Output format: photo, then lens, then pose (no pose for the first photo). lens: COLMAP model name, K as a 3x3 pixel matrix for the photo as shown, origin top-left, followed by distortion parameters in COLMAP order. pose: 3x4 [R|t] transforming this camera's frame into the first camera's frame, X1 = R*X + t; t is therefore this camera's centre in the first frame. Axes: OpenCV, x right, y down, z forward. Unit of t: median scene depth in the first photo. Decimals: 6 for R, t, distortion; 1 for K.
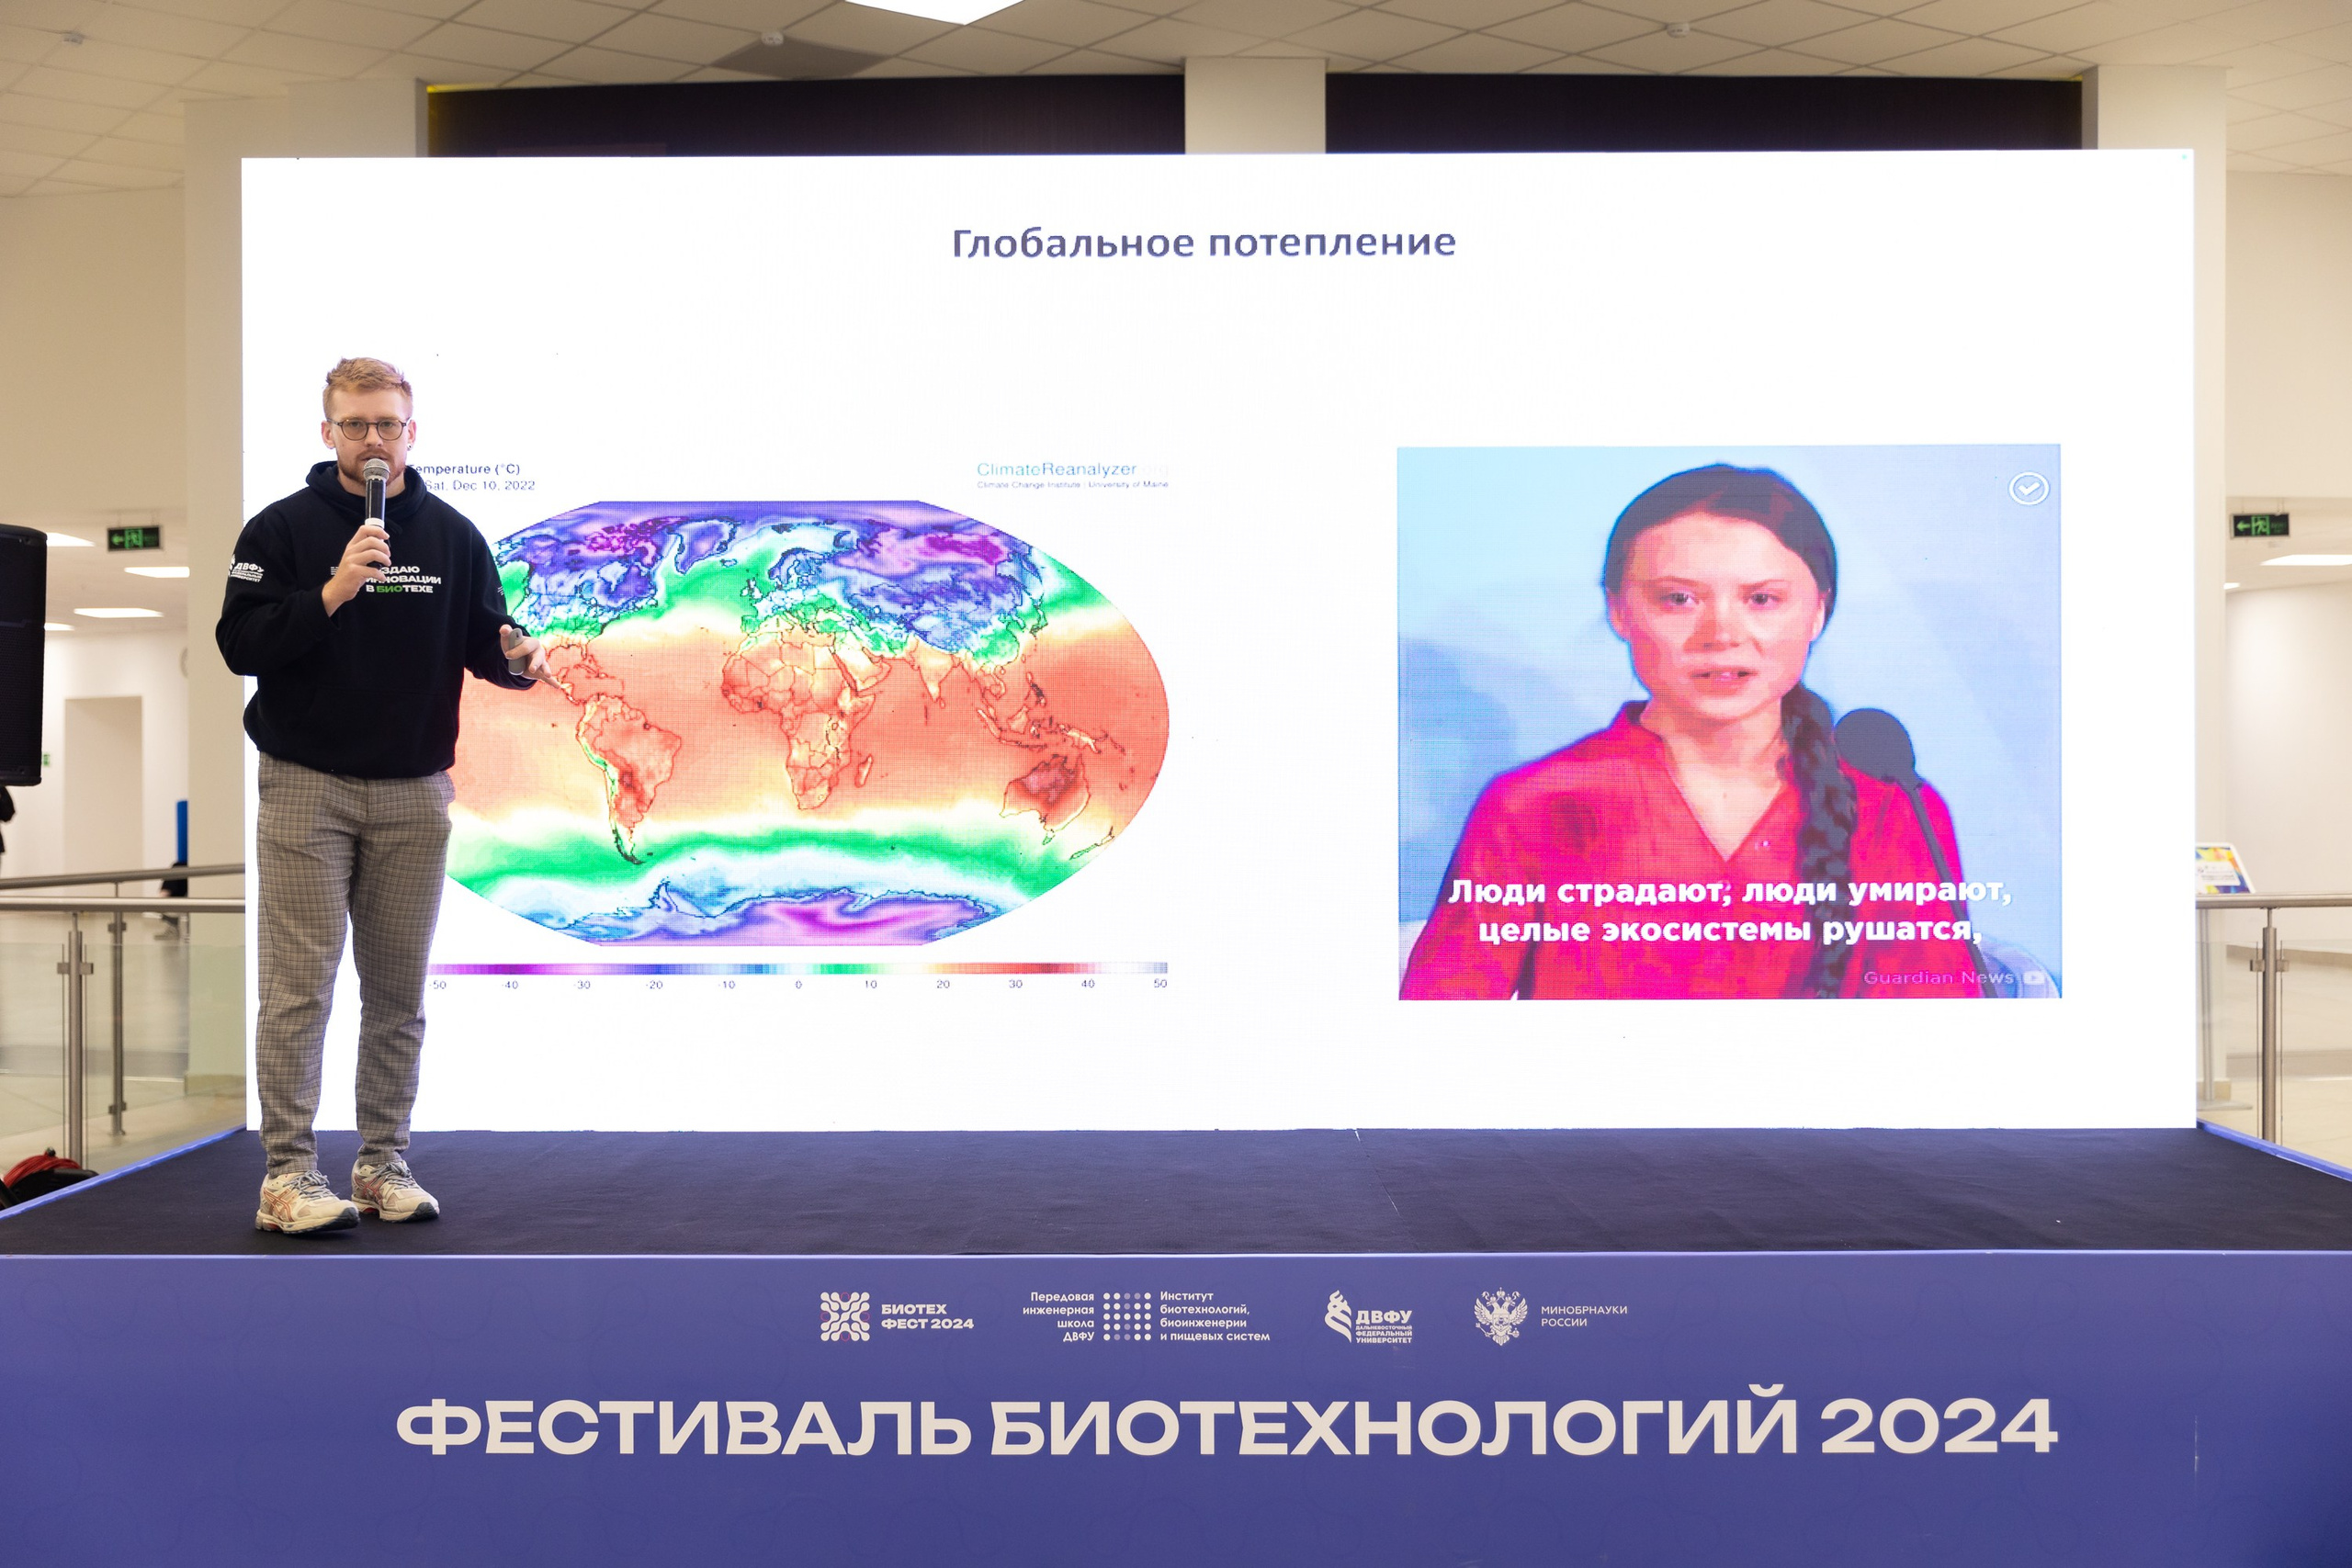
lens RADIAL K [[2836.0, 0, 1176.5], [0, 2836.0, 795.5], [0, 0, 1]] dist [0.007869, 0.000000]
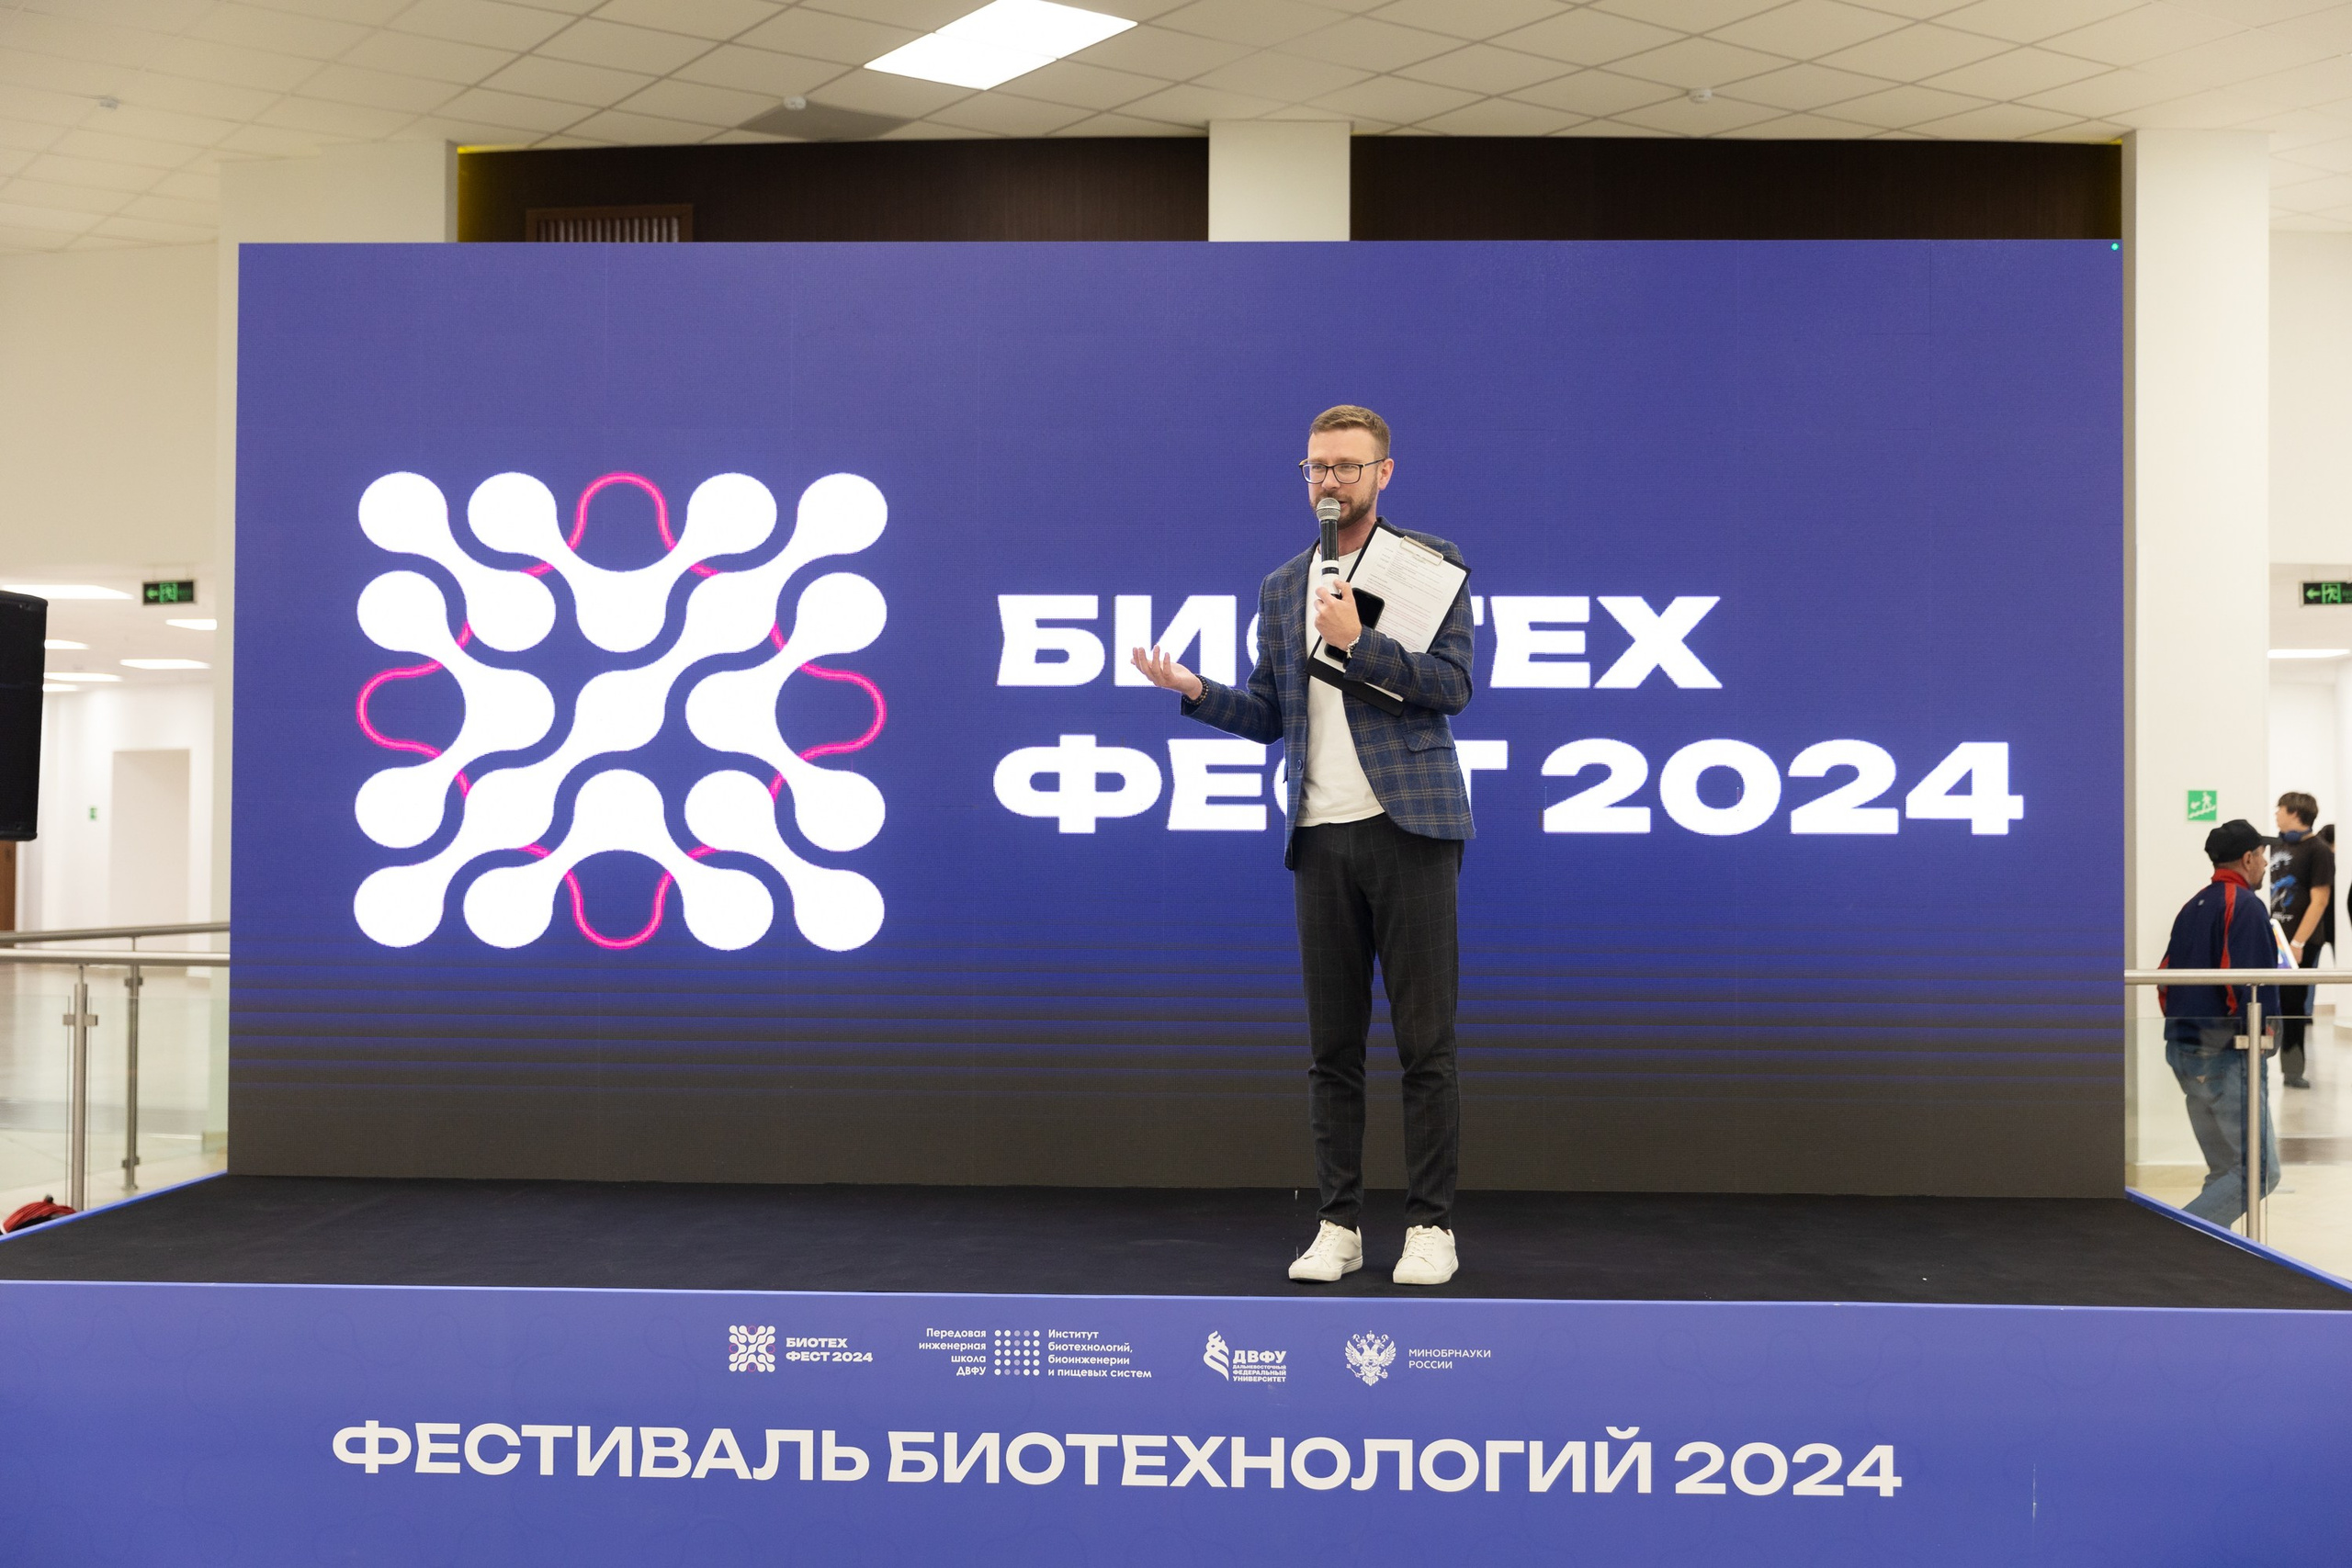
lens RADIAL K [[2978.9, 0, 1162.1], [0, 2978.9, 783.9], [0, 0, 1]] dist [0.007213, 0.000000]
pose [[0.999293, 0.008763, -0.036552, 0.075223], [-0.009702, 0.999626, -0.025583, -0.000535], [0.036314, 0.025919, 0.999004, -0.113638]]
